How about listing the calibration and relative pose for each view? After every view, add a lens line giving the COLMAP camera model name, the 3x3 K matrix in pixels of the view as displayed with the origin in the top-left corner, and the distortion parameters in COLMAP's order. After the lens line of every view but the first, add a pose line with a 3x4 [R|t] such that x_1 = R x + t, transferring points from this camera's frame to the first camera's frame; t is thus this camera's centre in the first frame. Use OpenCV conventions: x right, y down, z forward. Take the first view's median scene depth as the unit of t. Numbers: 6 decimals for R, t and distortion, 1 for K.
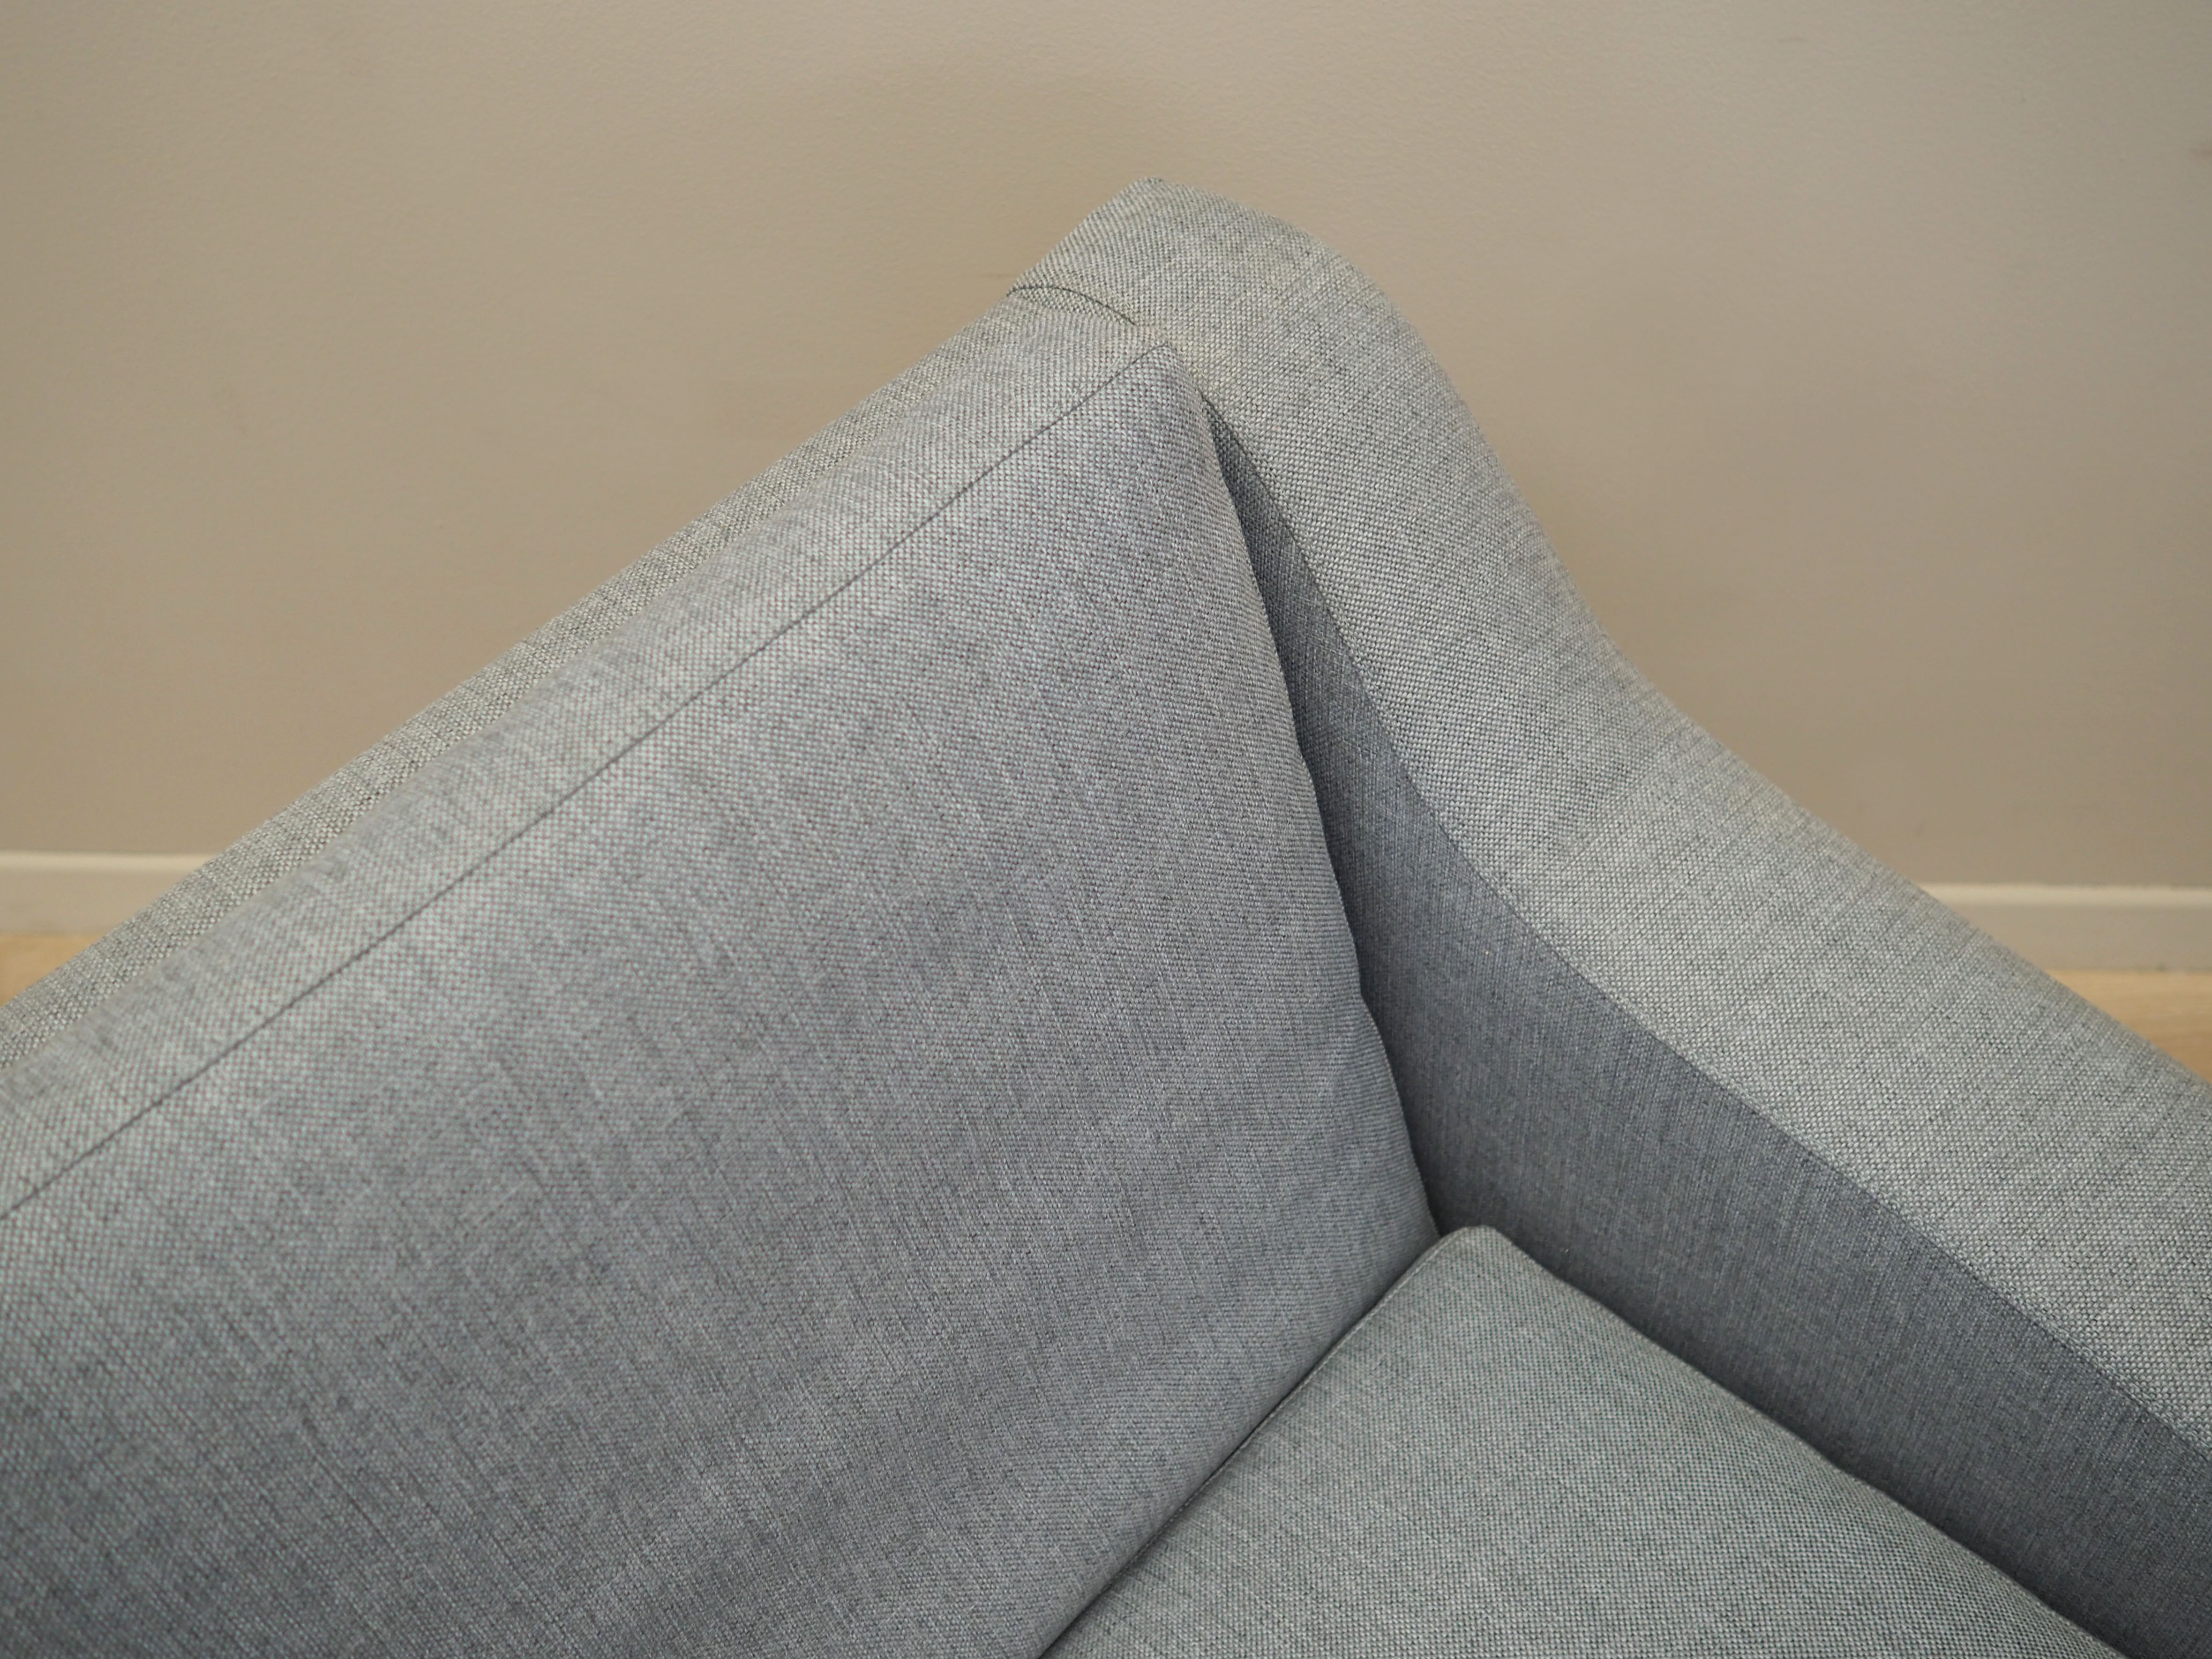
lens RADIAL K [[2195.8, 0, 1082.1], [0, 2195.8, 797.4], [0, 0, 1]] dist [-0.023110, 0.027230]
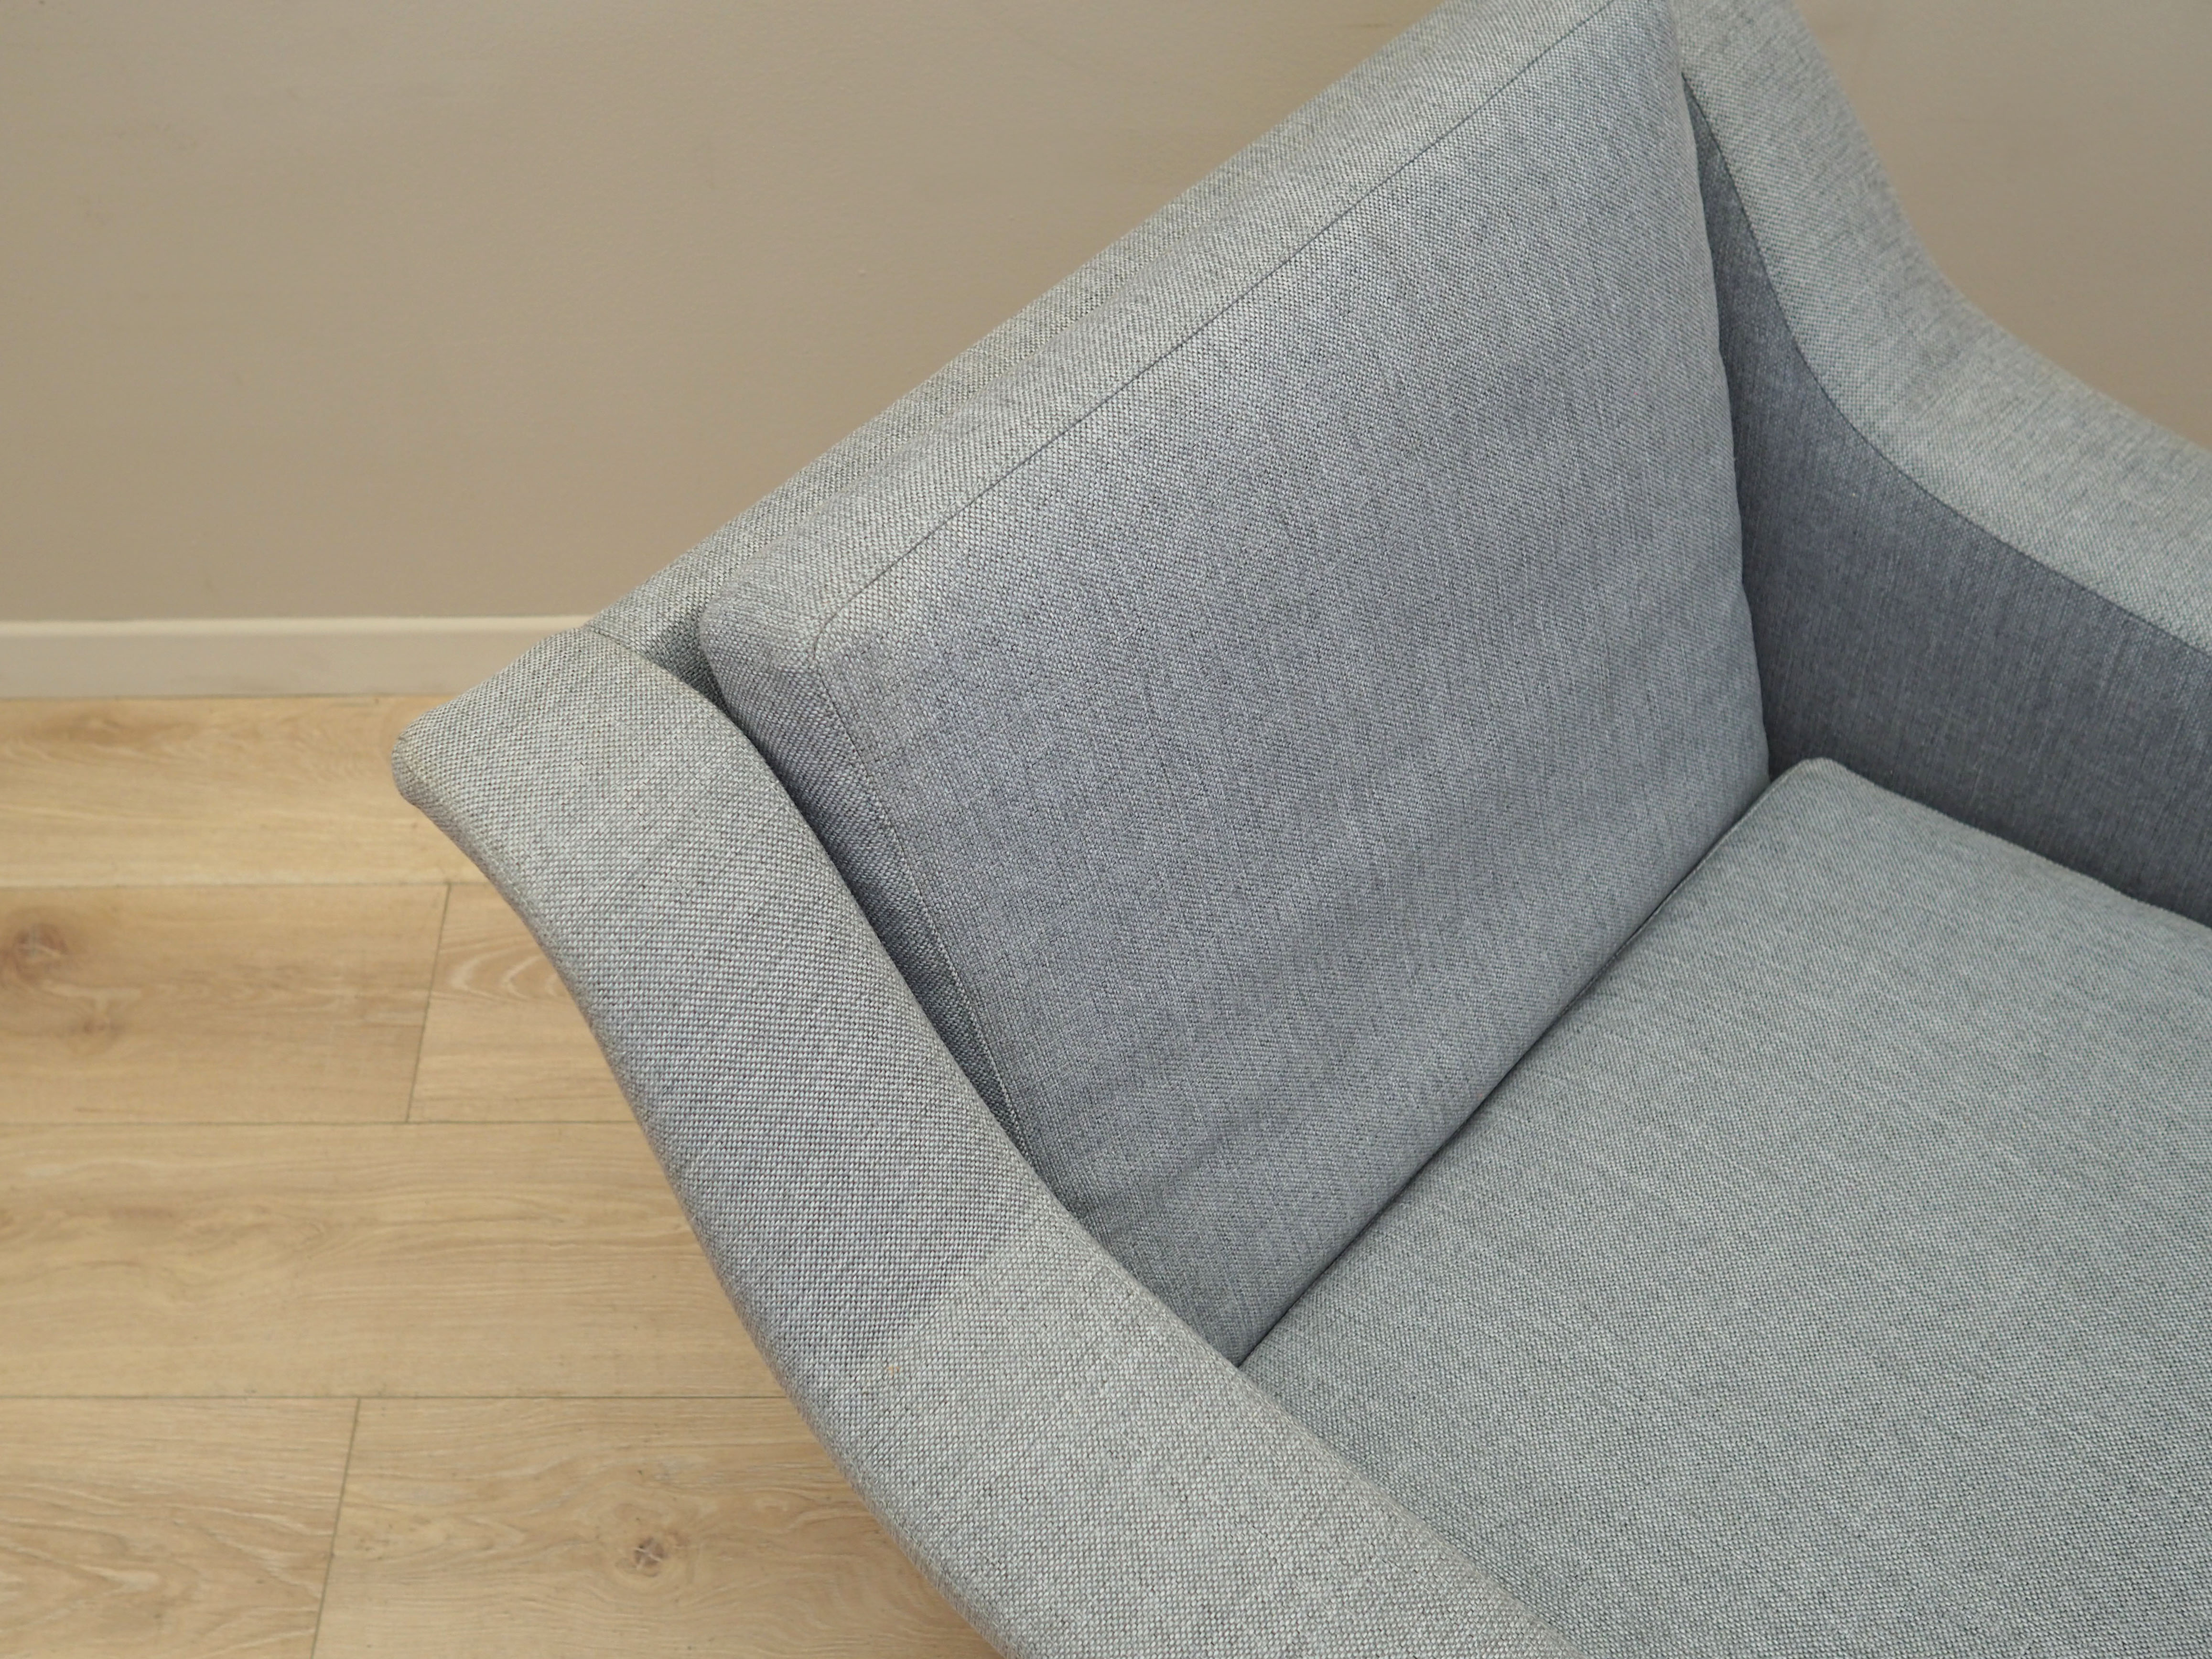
lens RADIAL K [[2191.0, 0, 1106.0], [0, 2191.0, 829.5], [0, 0, 1]] dist [-0.009660, 0.003538]
pose [[0.999041, -0.023192, 0.037151, -0.320134], [0.023618, 0.999660, -0.011054, 0.286737], [-0.036882, 0.011920, 0.999249, -0.265184]]
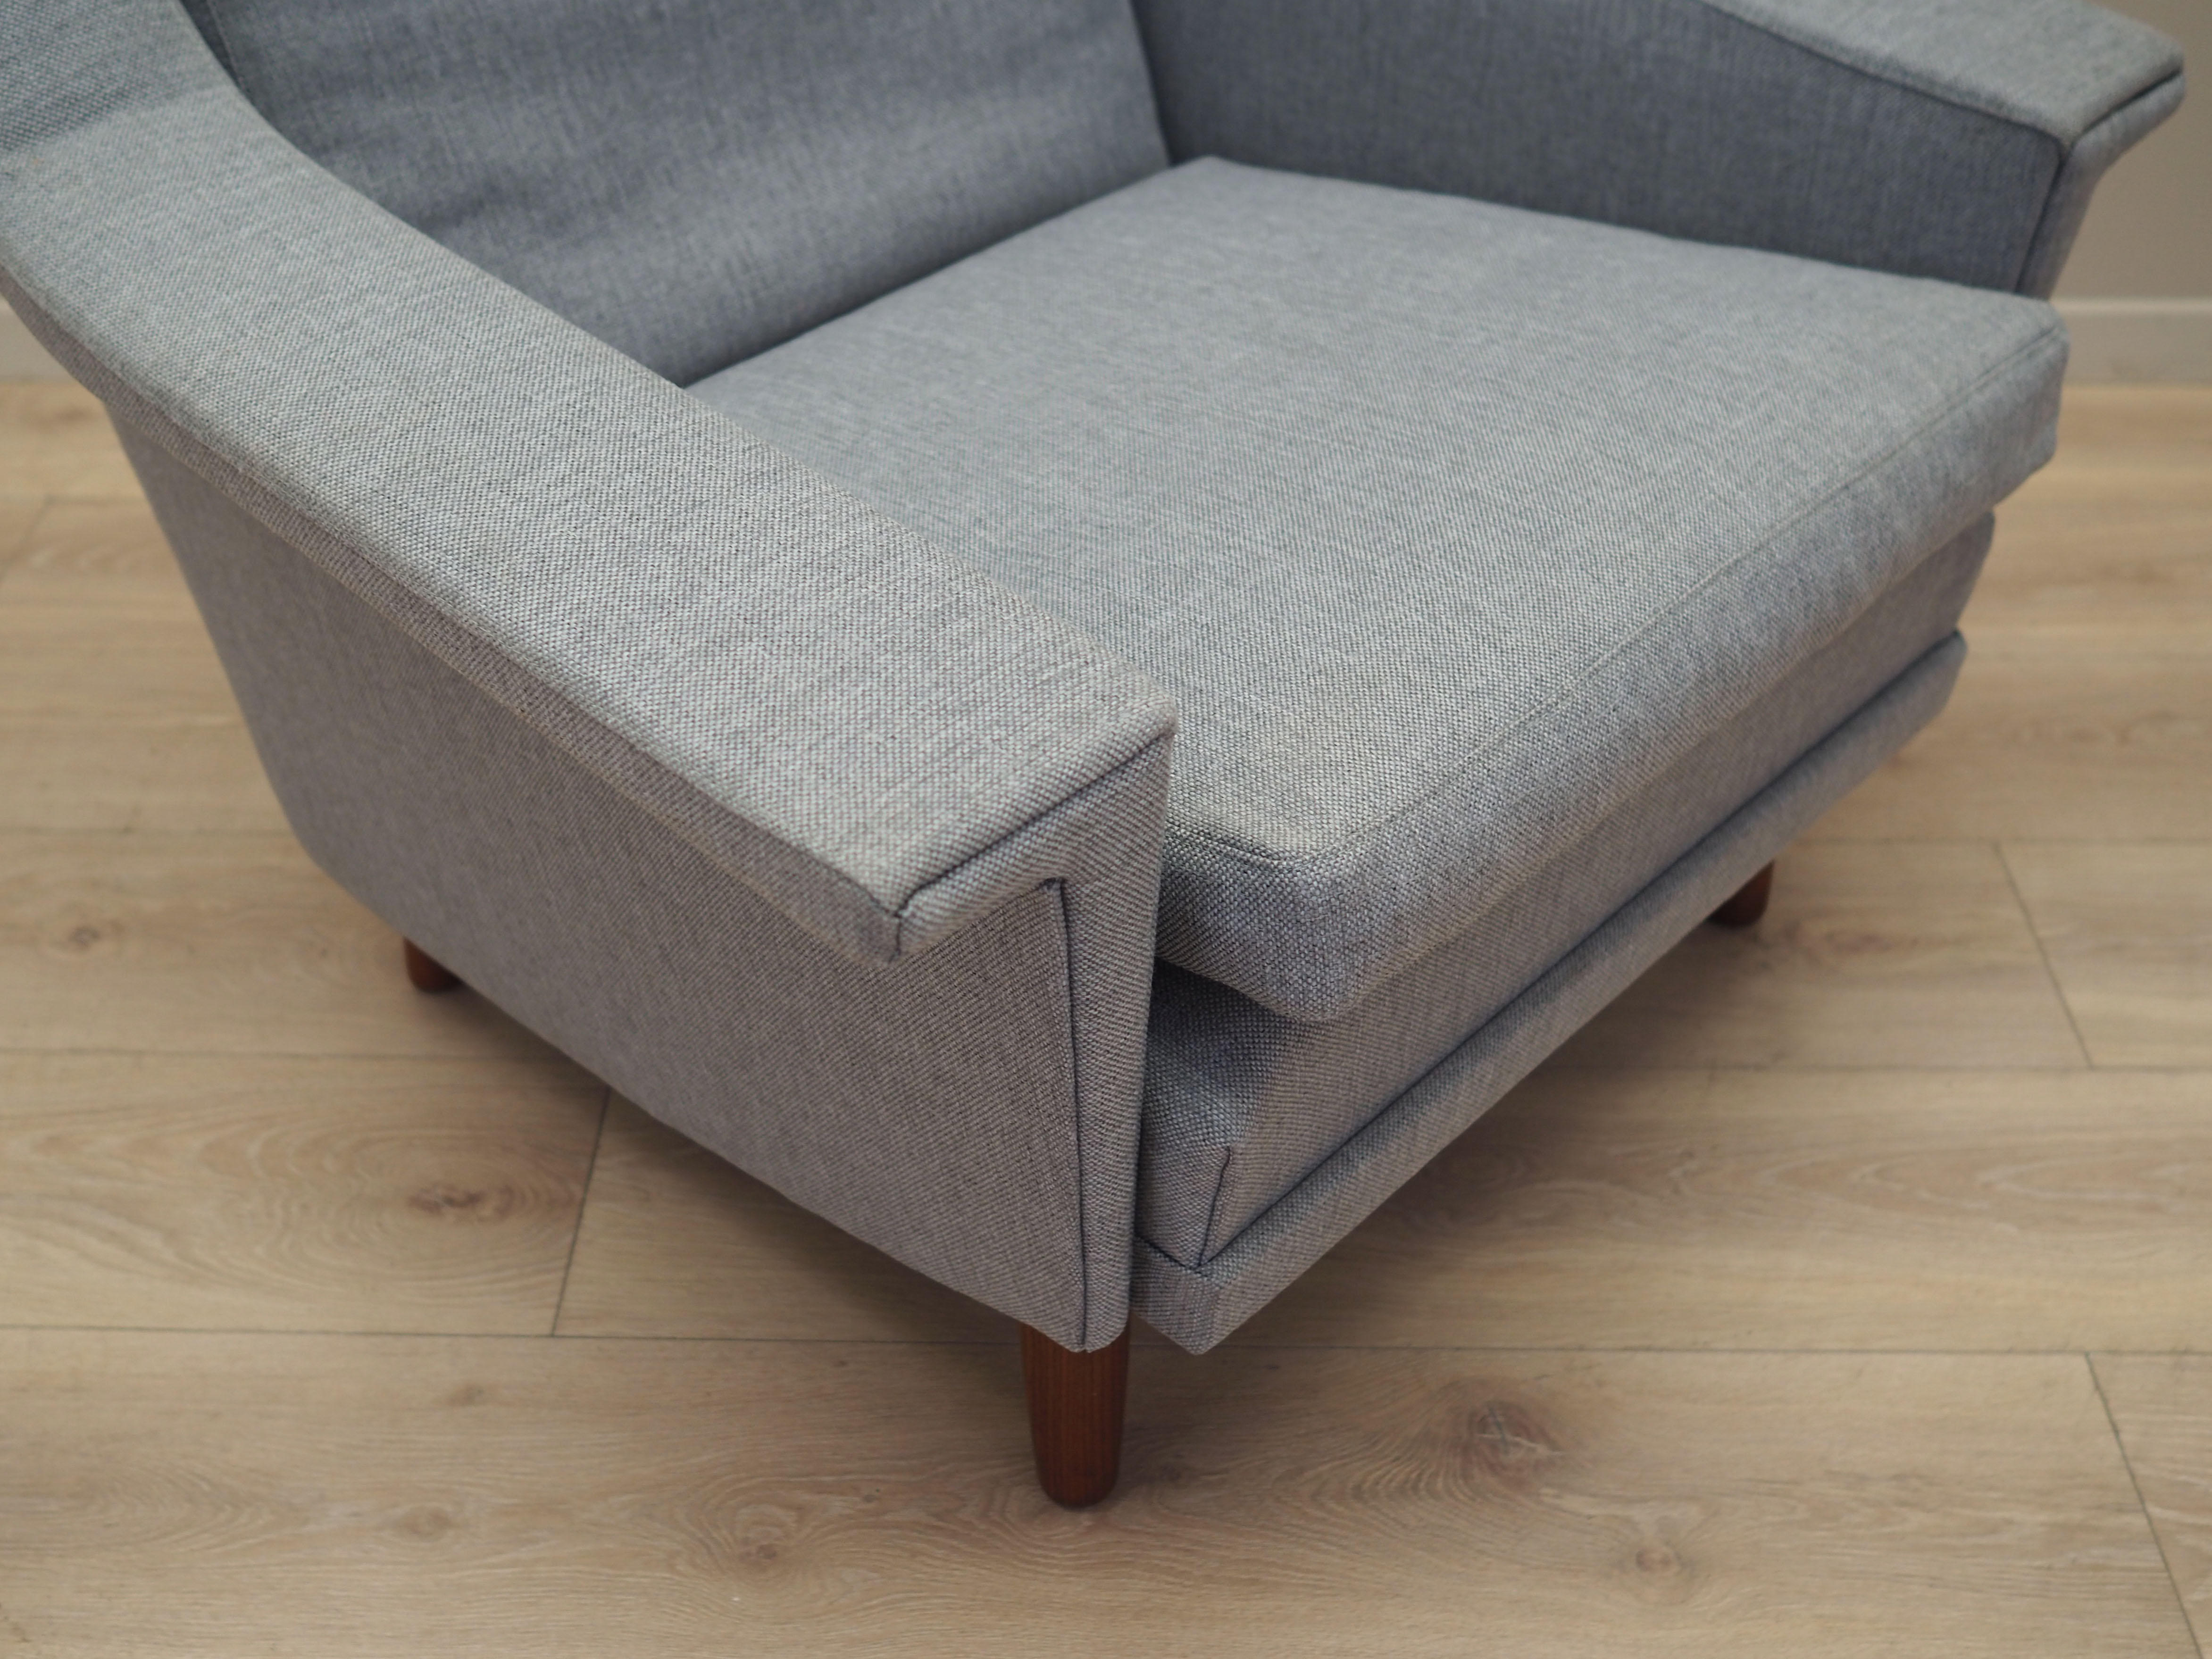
lens RADIAL K [[2159.2, 0, 1051.5], [0, 2159.2, 878.0], [0, 0, 1]] dist [-0.019137, 0.021527]
pose [[0.999849, 0.005691, 0.016400, 0.080377], [-0.002588, 0.983045, -0.183345, 1.030175], [-0.017165, 0.183275, 0.982912, -0.239904]]
